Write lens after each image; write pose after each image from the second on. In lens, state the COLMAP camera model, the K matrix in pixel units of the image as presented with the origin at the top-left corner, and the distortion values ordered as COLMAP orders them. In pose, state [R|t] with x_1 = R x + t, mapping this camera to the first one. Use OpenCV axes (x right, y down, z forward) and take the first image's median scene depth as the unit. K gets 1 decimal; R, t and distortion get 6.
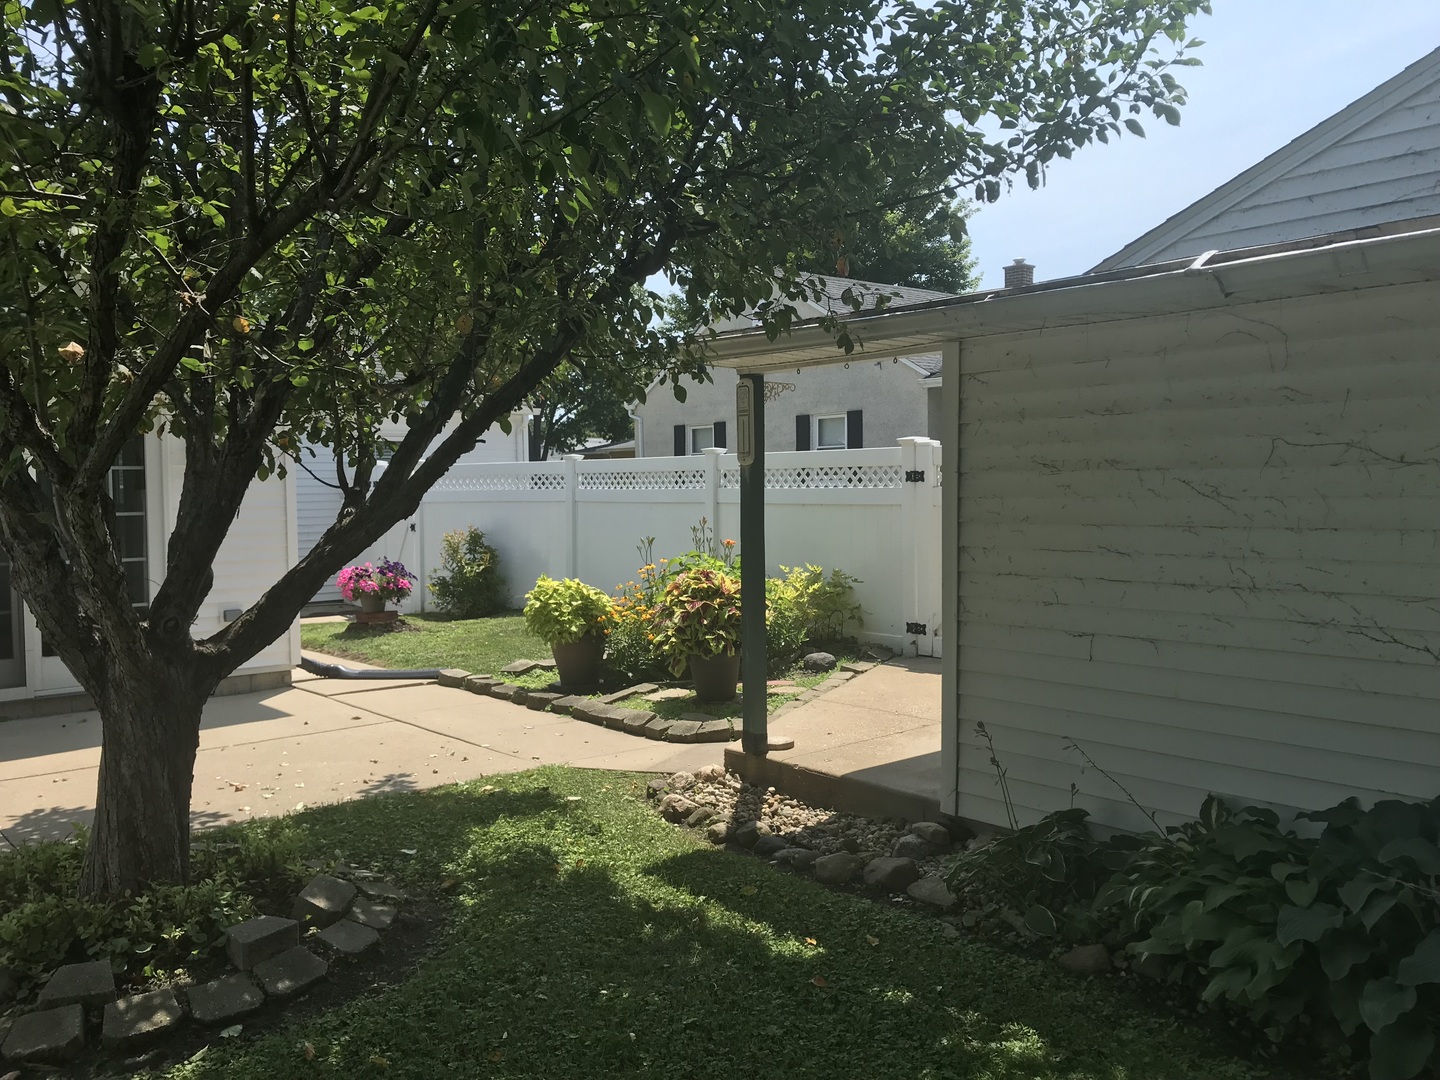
lens RADIAL K [[1183.8, 0, 723.8], [0, 1183.8, 542.5], [0, 0, 1]] dist [0.040426, -0.068685]
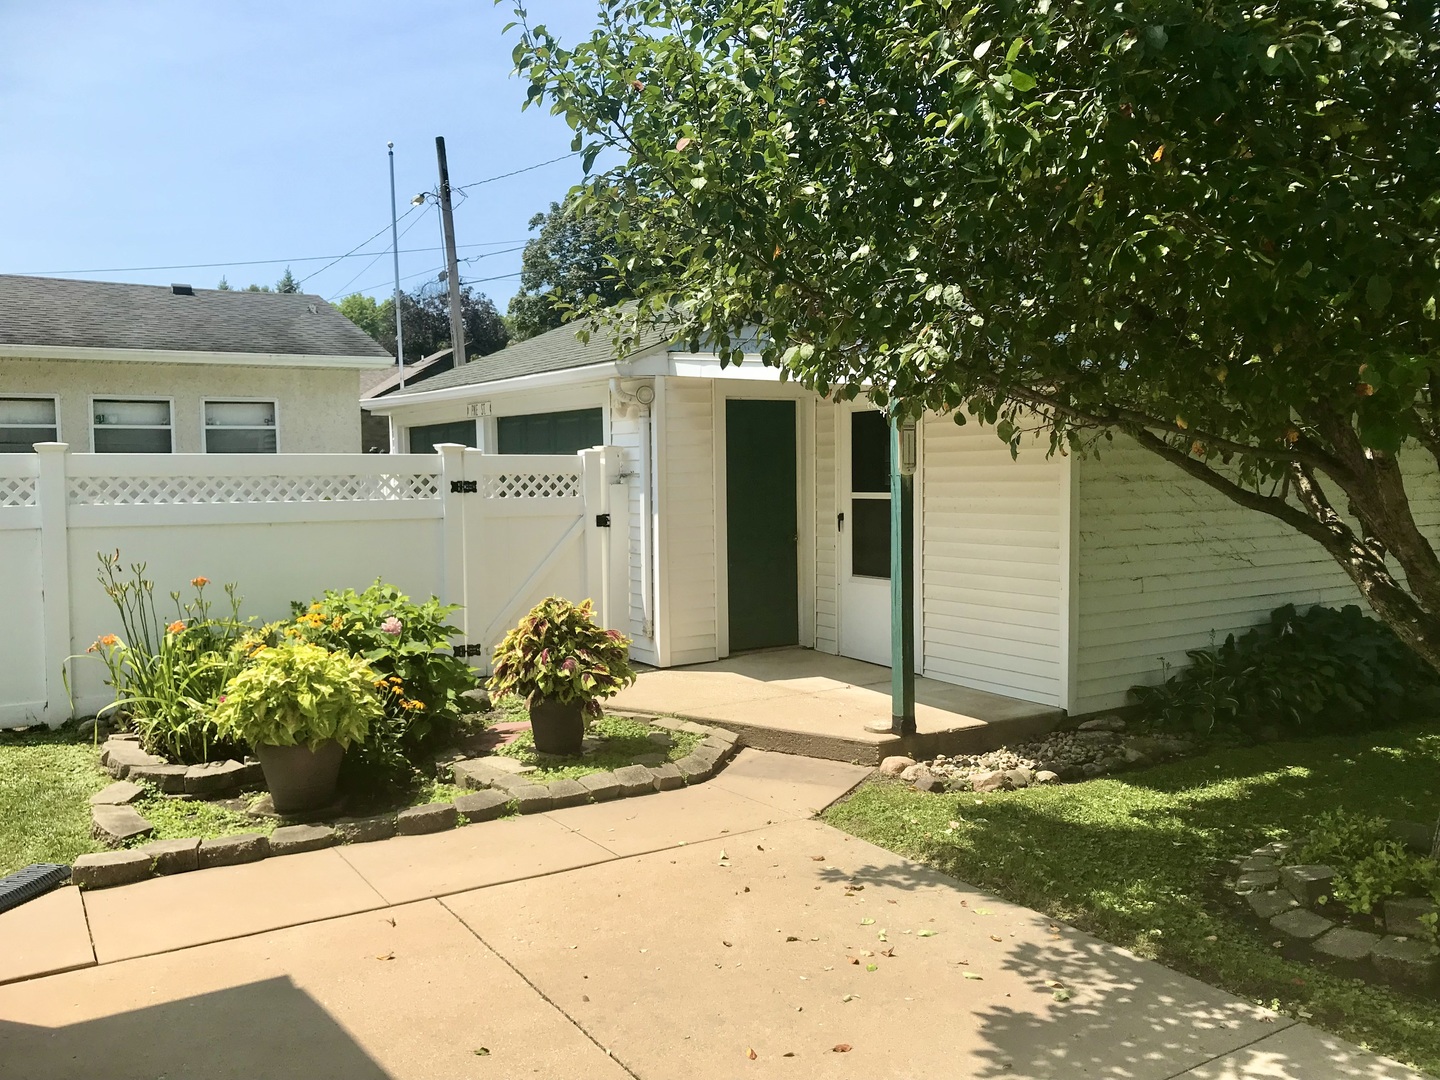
lens RADIAL K [[1183.8, 0, 724.0], [0, 1183.8, 548.9], [0, 0, 1]] dist [0.040426, -0.068685]
pose [[0.149538, -0.051300, 0.987424, -1.197555], [0.058018, 0.997388, 0.043031, -0.058855], [-0.987052, 0.050853, 0.152124, 1.095178]]
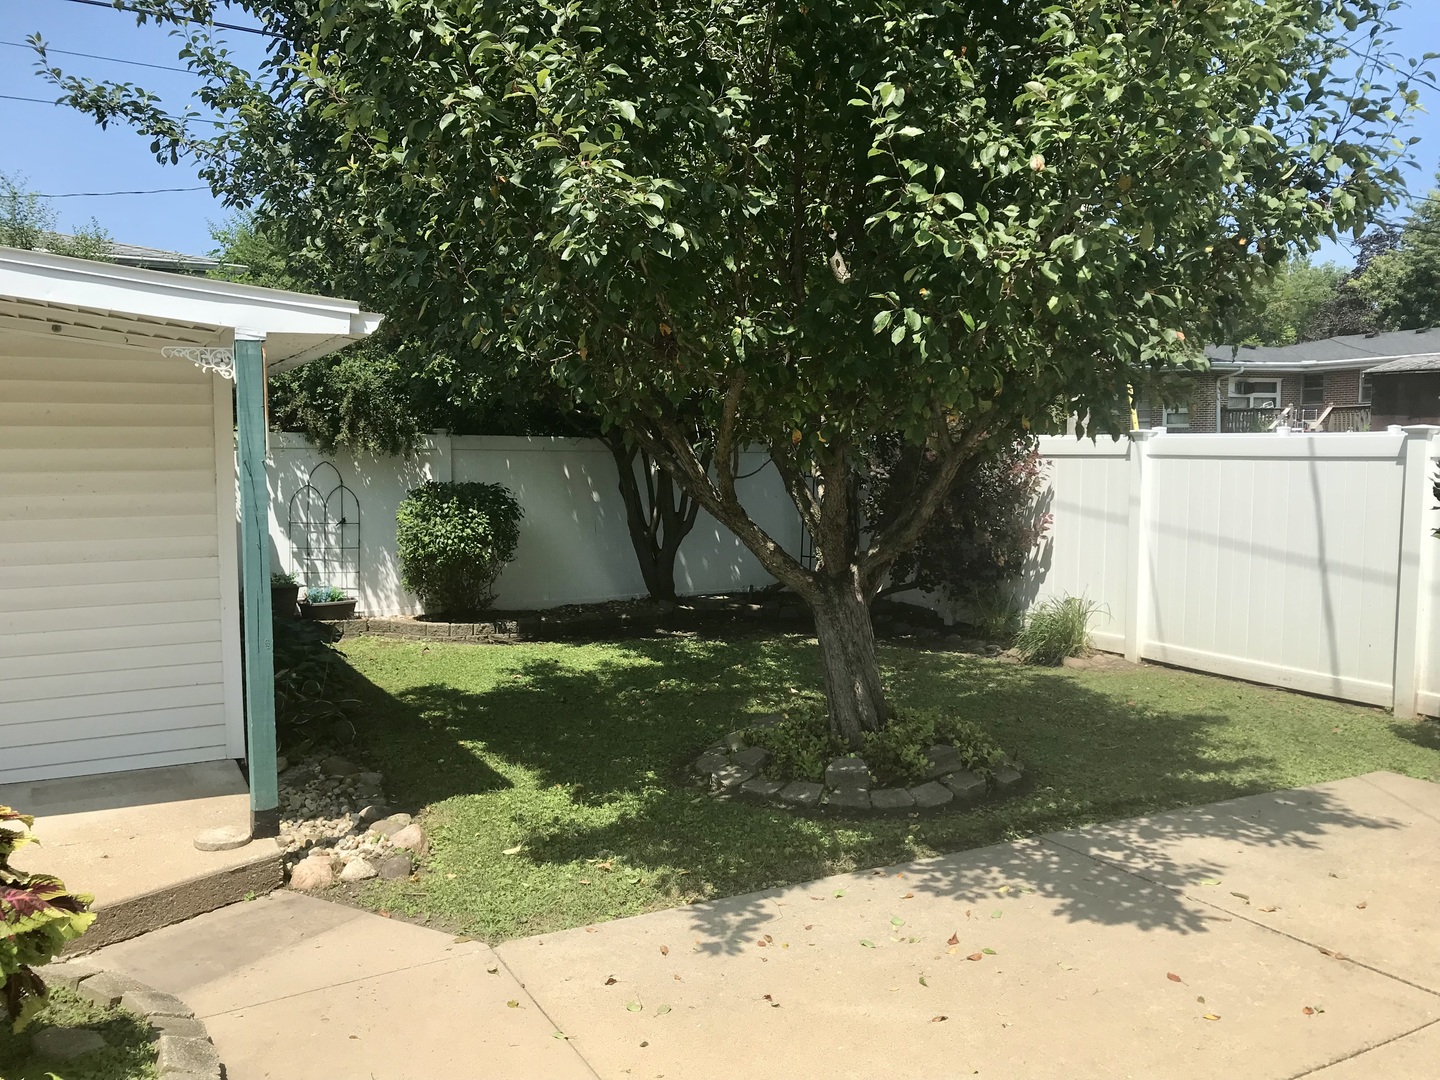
lens RADIAL K [[1183.8, 0, 724.7], [0, 1183.8, 534.1], [0, 0, 1]] dist [0.040426, -0.068685]
pose [[-0.977837, -0.000242, 0.209366, -0.473403], [0.024465, 0.993016, 0.115413, -0.108344], [-0.207932, 0.117977, -0.971002, 1.840492]]
